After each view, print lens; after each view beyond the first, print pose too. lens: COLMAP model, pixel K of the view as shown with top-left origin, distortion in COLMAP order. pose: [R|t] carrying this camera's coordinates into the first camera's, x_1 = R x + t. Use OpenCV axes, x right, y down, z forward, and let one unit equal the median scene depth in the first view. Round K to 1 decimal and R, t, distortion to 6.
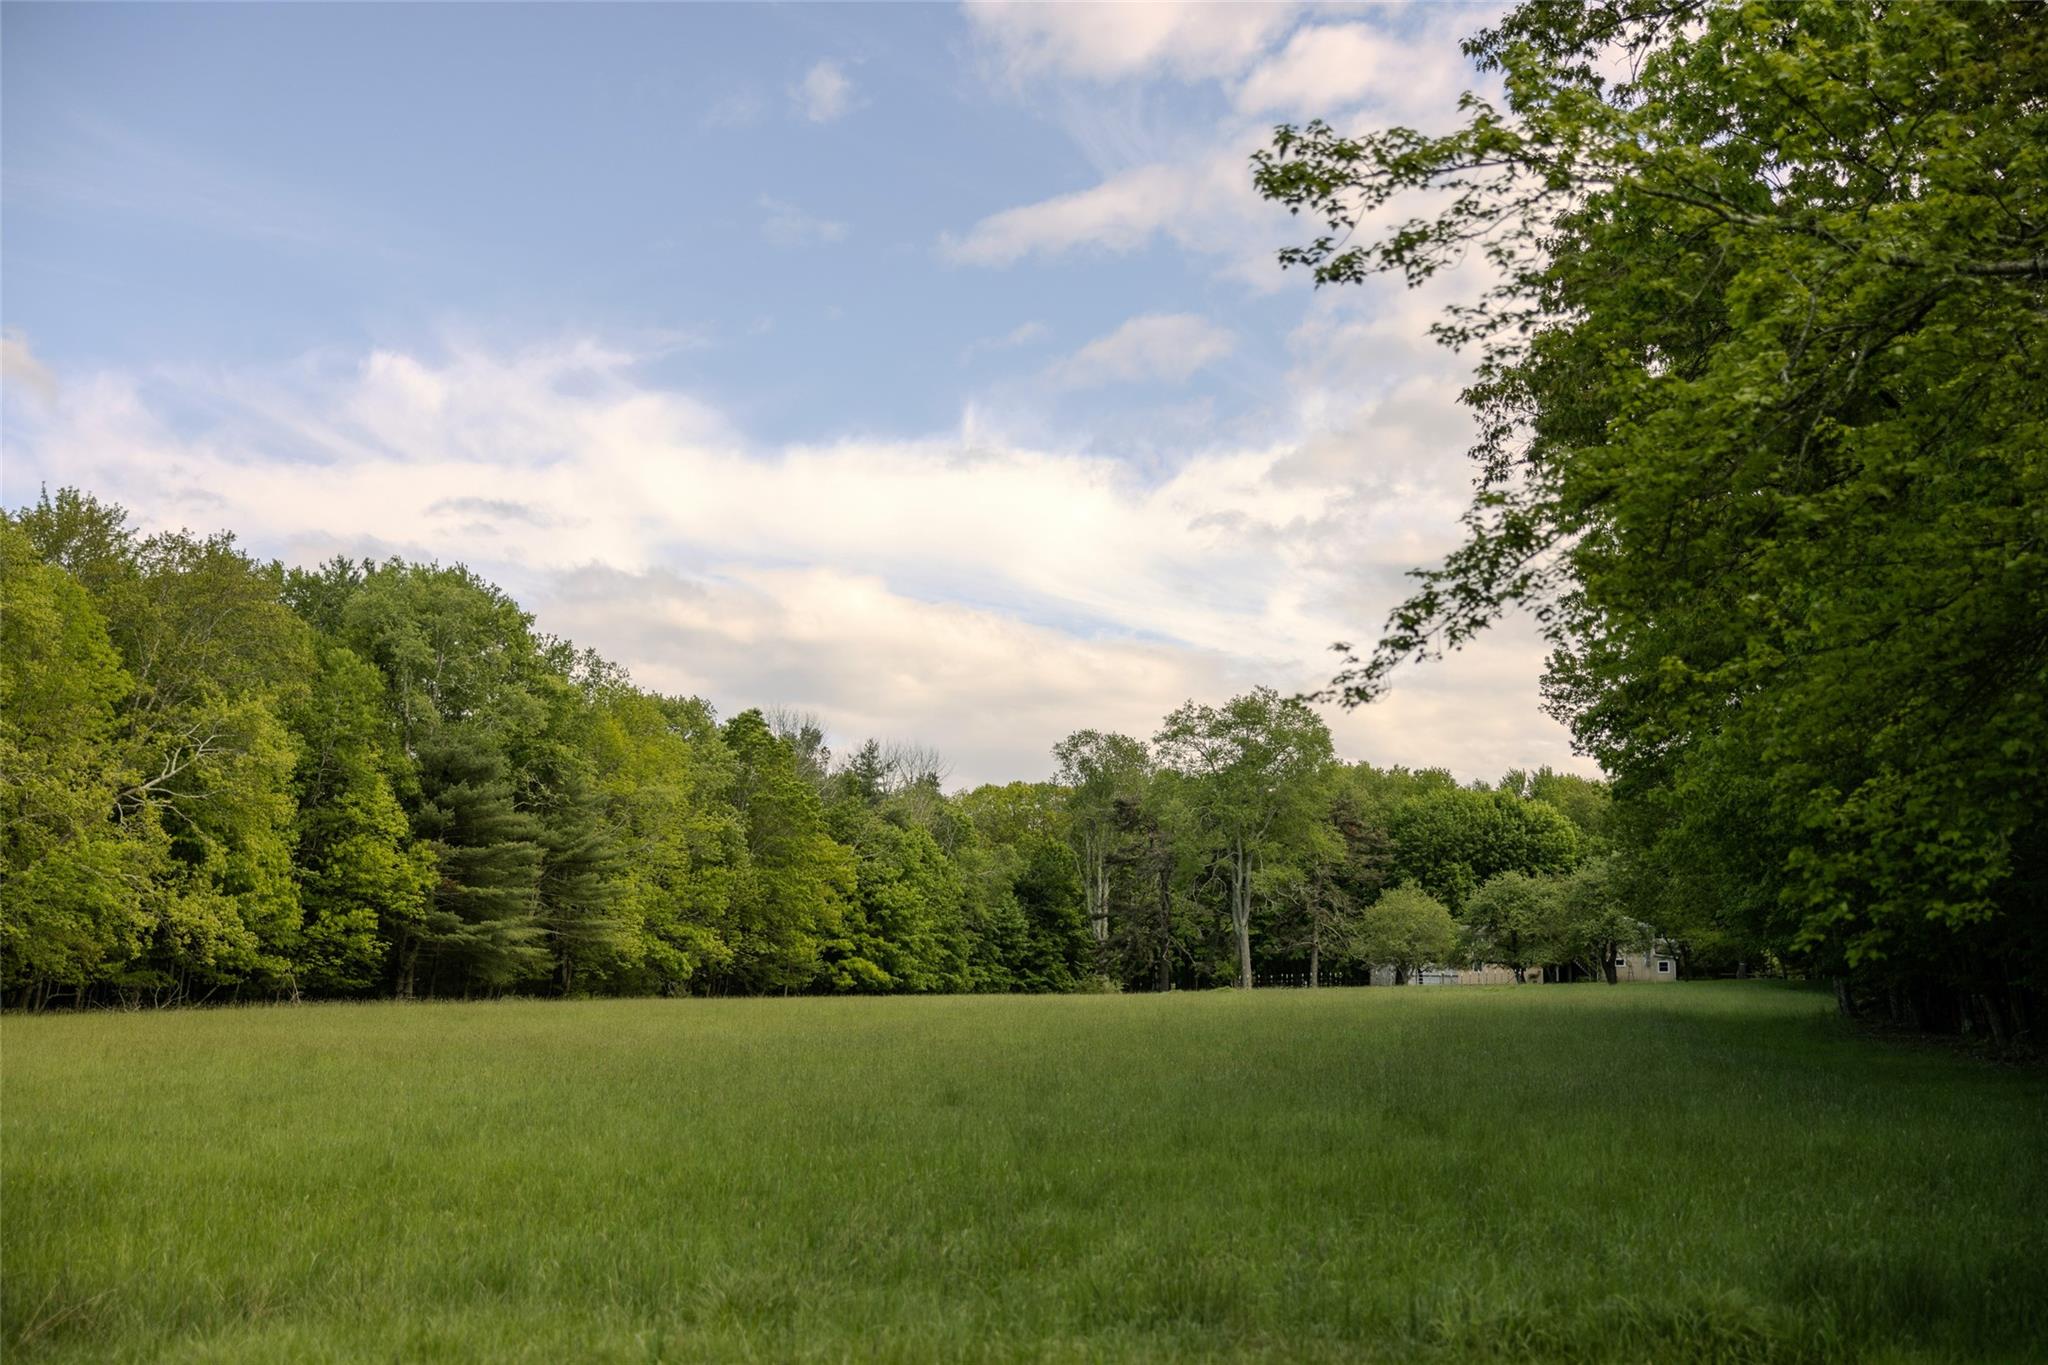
lens RADIAL K [[2556.0, 0, 1018.5], [0, 2556.0, 673.3], [0, 0, 1]] dist [0.000517, 0.000000]
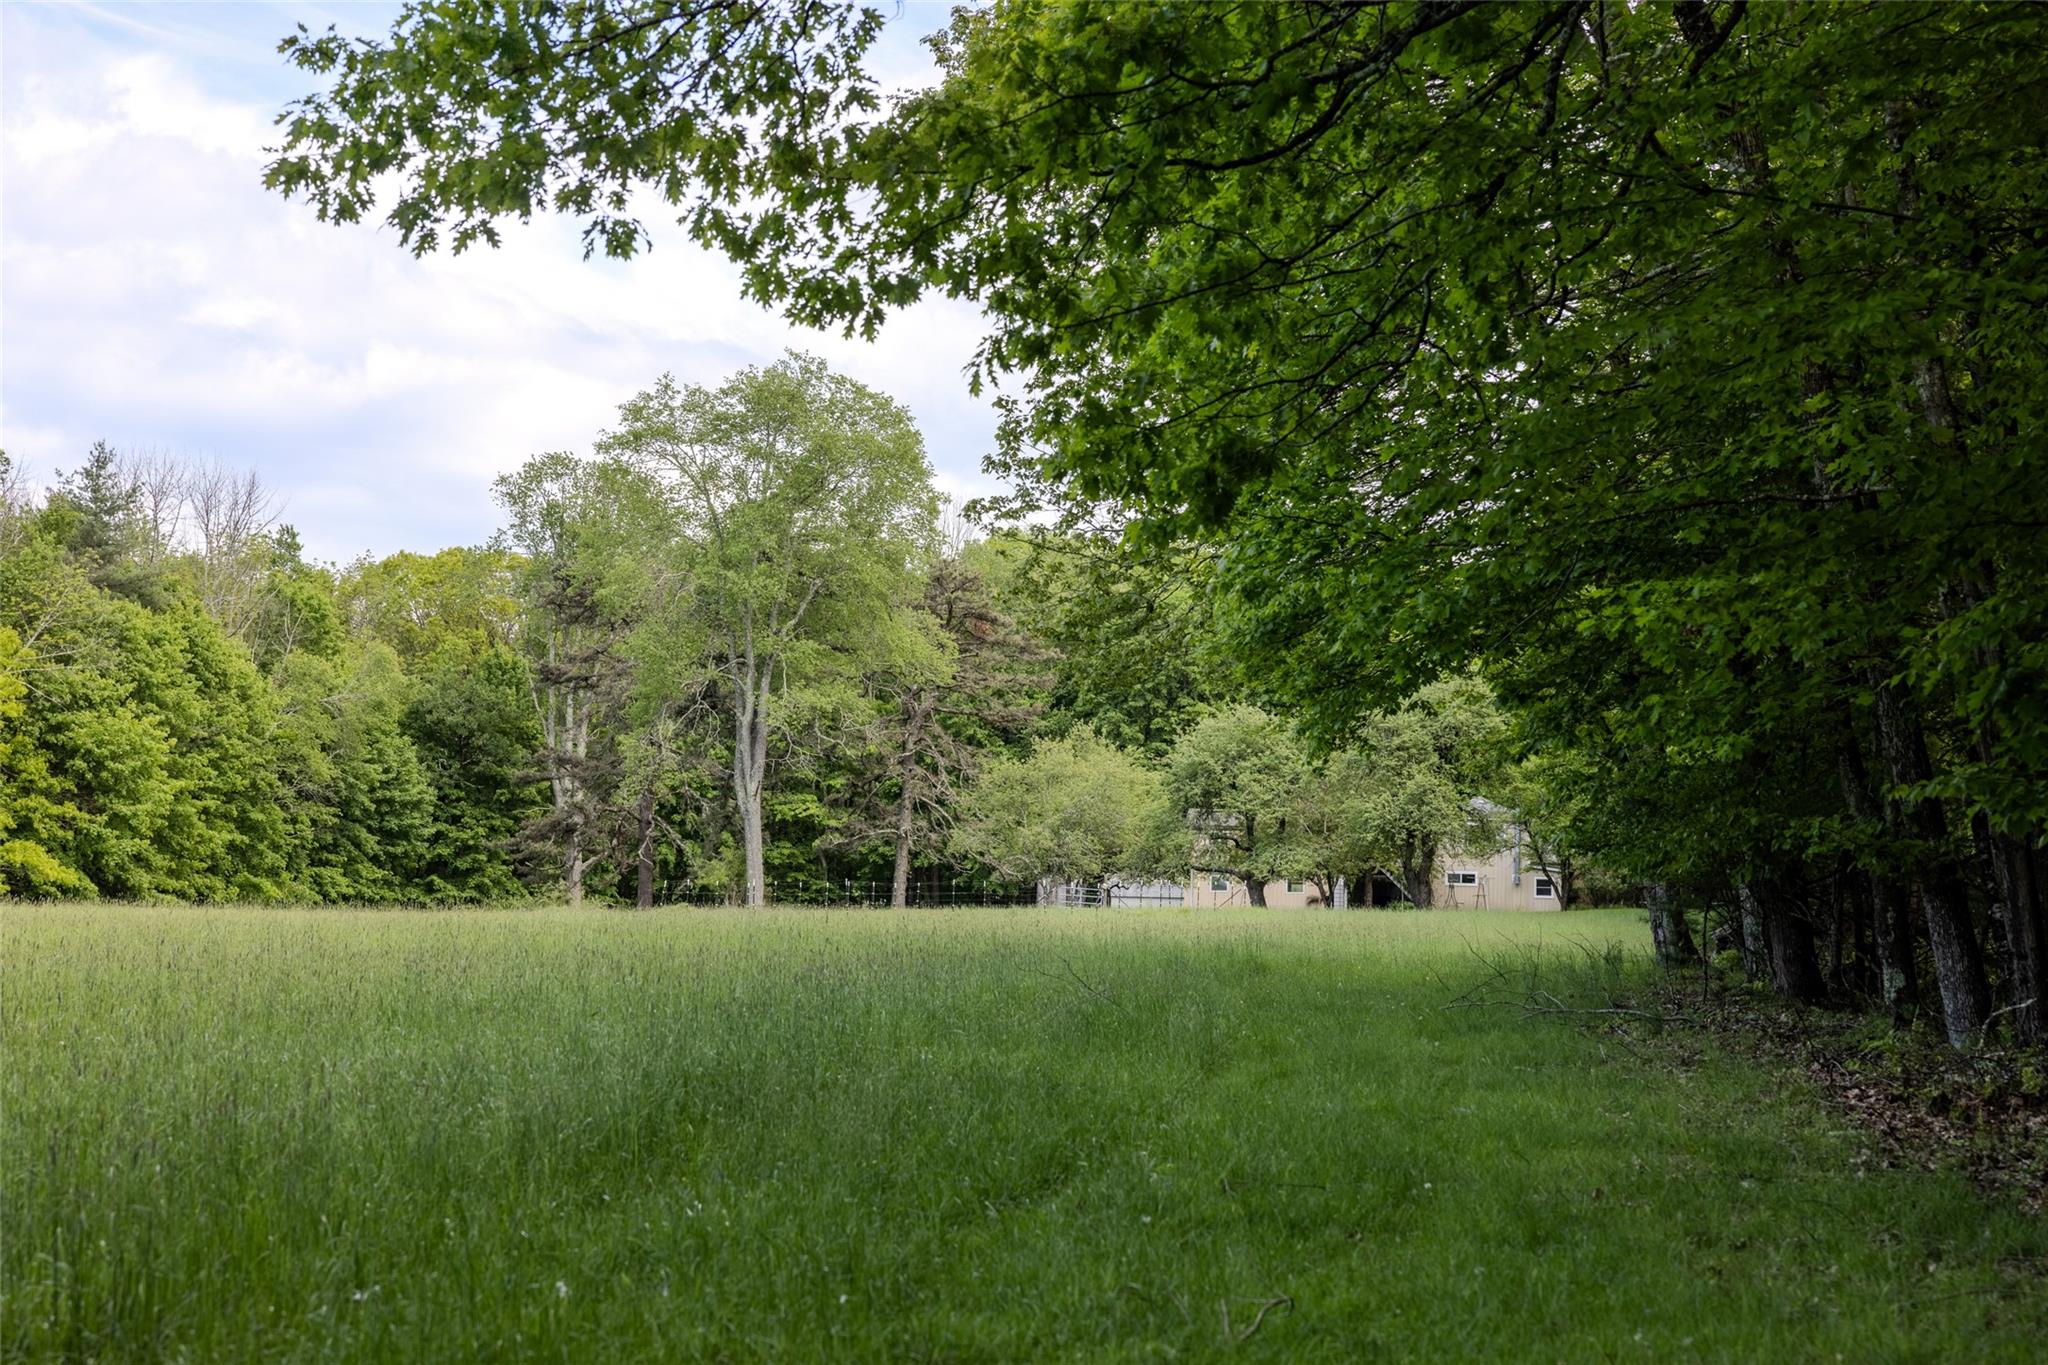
lens RADIAL K [[3904.5, 0, 1003.0], [0, 3904.5, 681.2], [0, 0, 1]] dist [0.042131, 0.000000]
pose [[0.996912, 0.020317, 0.075855, 0.073592], [-0.024772, 0.997994, 0.058259, 0.024181], [-0.074519, -0.059958, 0.995415, 0.166710]]
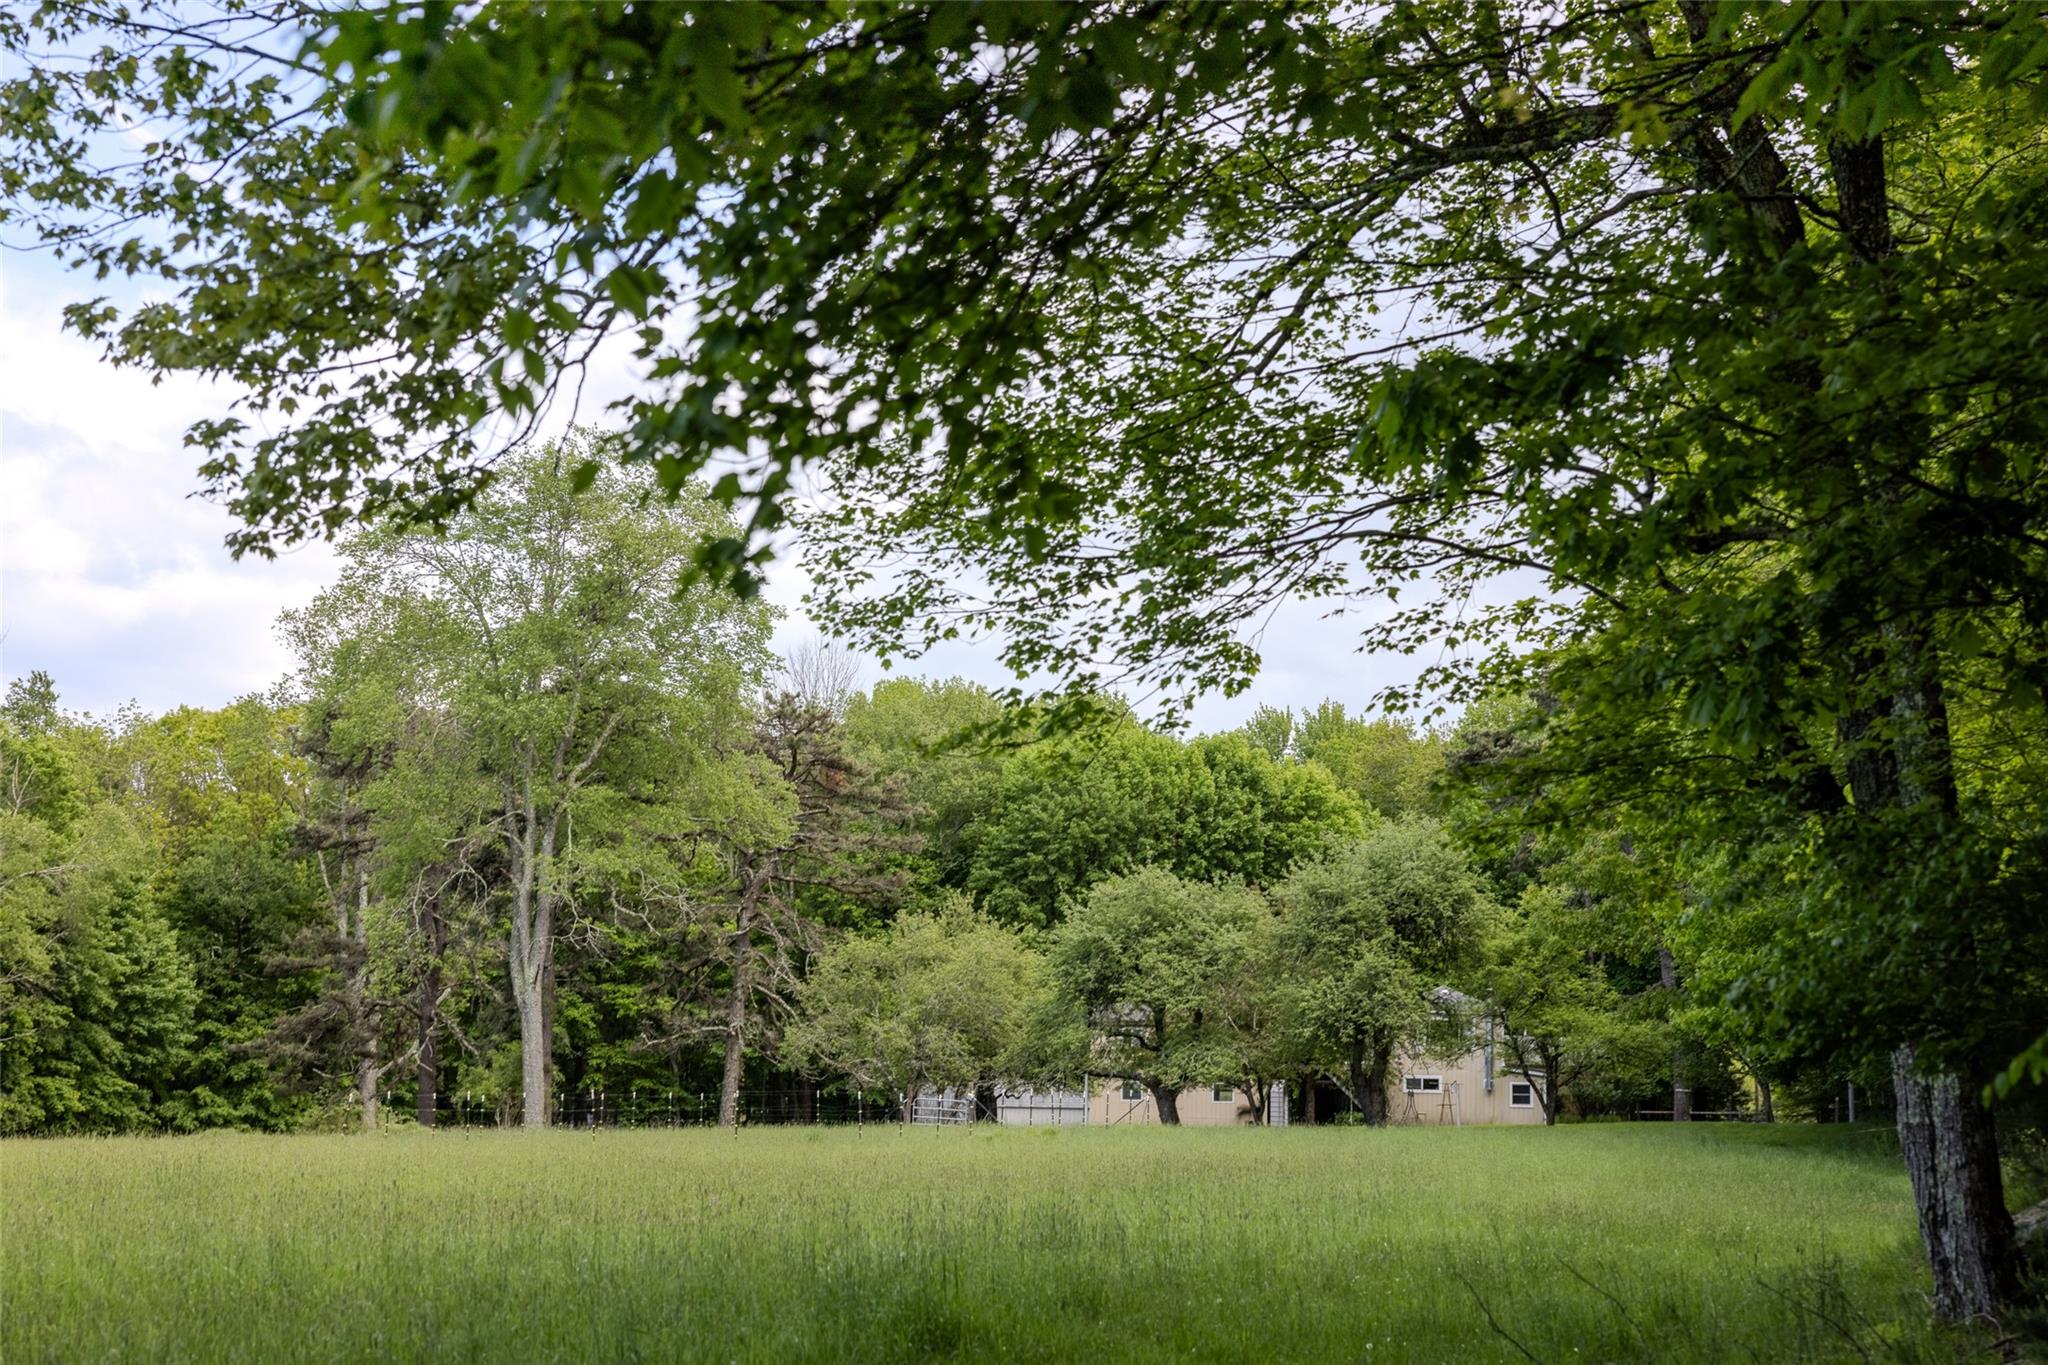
lens RADIAL K [[3904.5, 0, 1044.4], [0, 3904.5, 663.1], [0, 0, 1]] dist [0.042131, 0.000000]
pose [[0.995097, 0.022376, 0.096337, 0.103471], [-0.022590, 0.999744, 0.001134, 0.040331], [-0.096287, -0.003305, 0.995348, 0.322015]]
